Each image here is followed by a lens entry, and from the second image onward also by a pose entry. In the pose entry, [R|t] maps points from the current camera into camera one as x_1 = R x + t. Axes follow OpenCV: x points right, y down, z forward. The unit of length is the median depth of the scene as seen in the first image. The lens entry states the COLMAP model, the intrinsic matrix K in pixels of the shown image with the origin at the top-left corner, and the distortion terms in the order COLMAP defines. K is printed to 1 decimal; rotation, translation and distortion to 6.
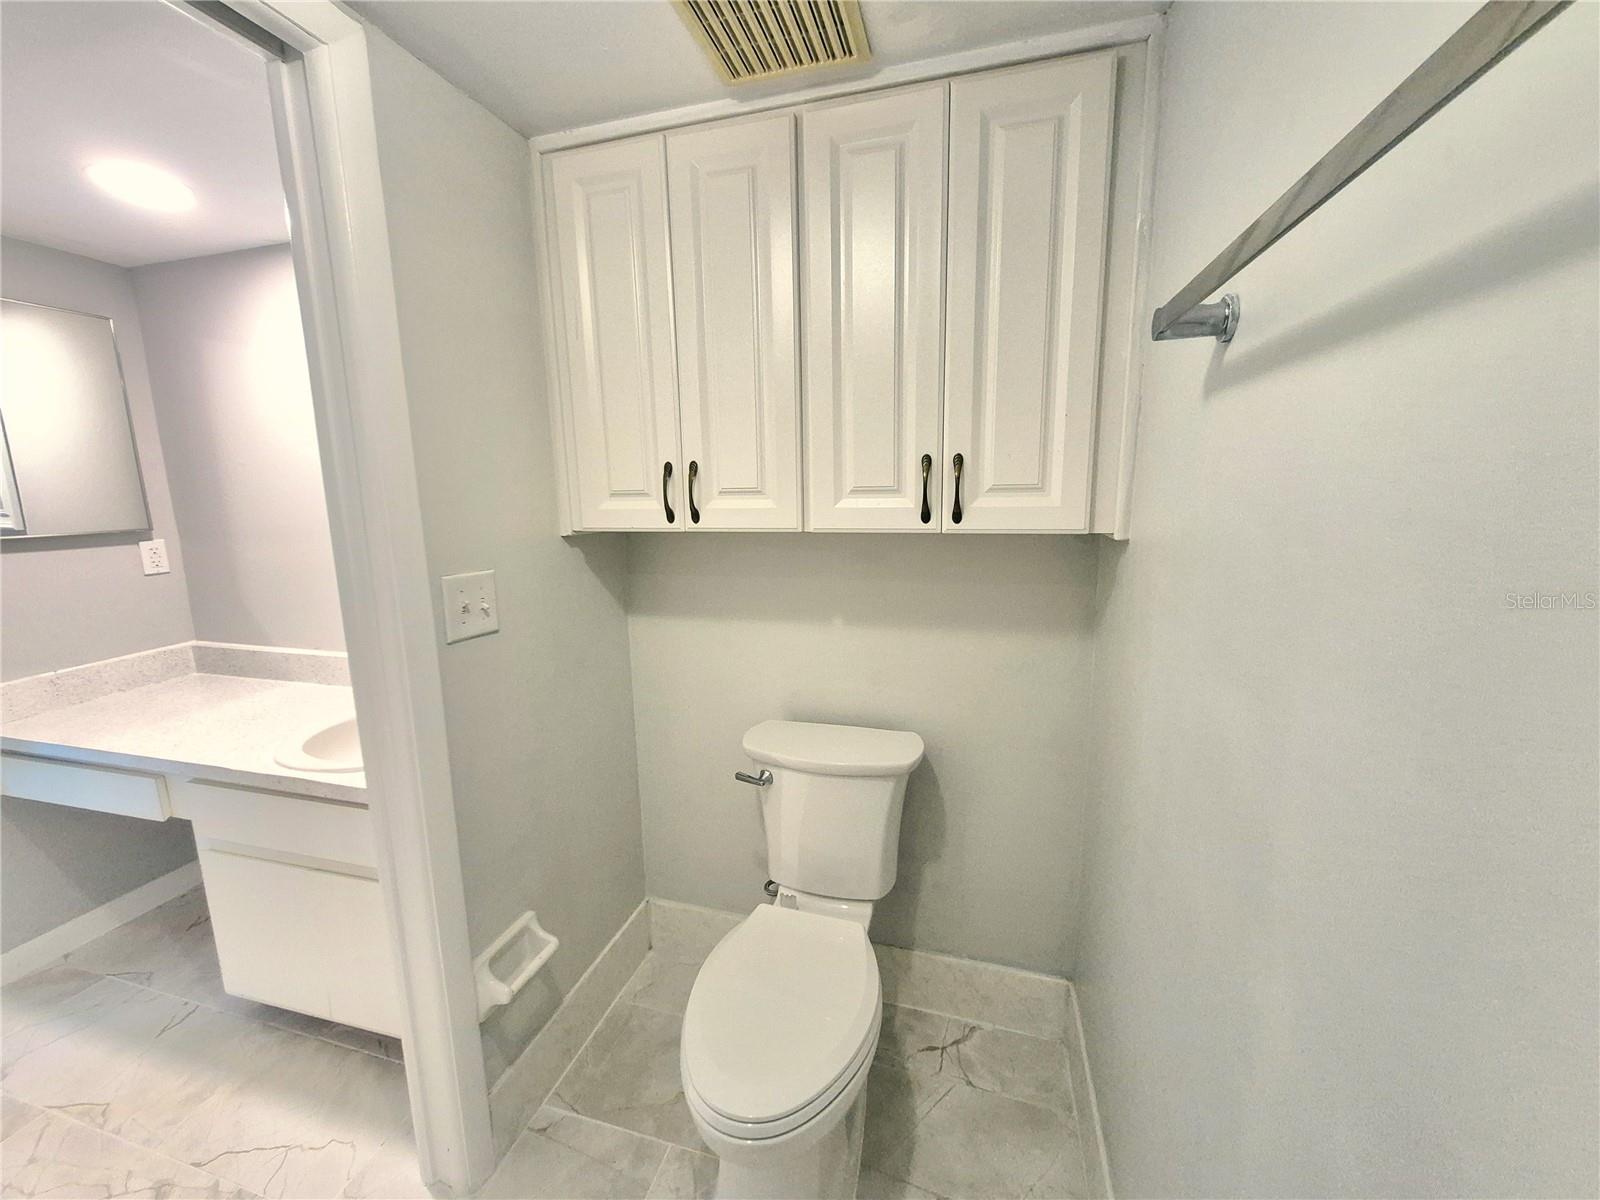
lens RADIAL K [[634.6, 0, 804.7], [0, 634.6, 591.6], [0, 0, 1]] dist [-0.001500, 0.000397]
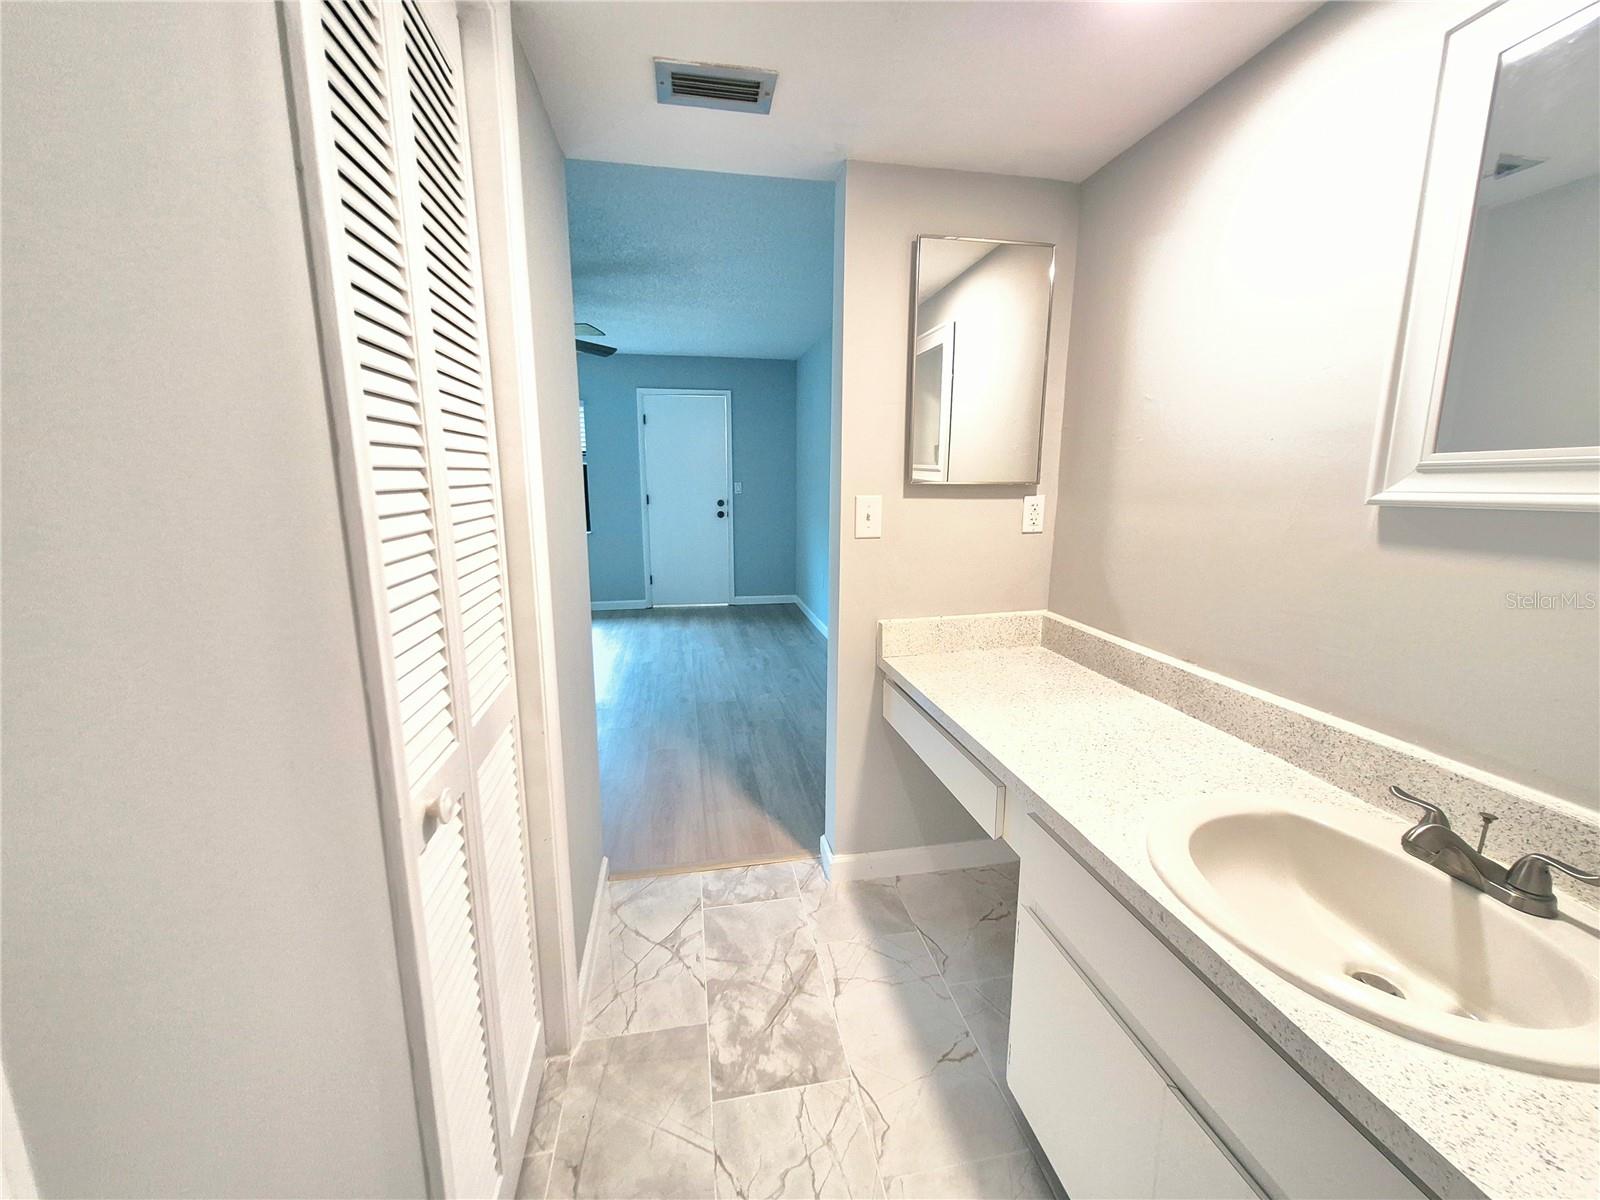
lens RADIAL K [[634.6, 0, 803.4], [0, 634.6, 594.6], [0, 0, 1]] dist [-0.001500, 0.000397]
pose [[0.450779, 0.180872, -0.874119, -0.365364], [-0.159968, 0.979772, 0.120239, 0.002190], [0.878185, 0.085630, 0.470594, 0.296865]]
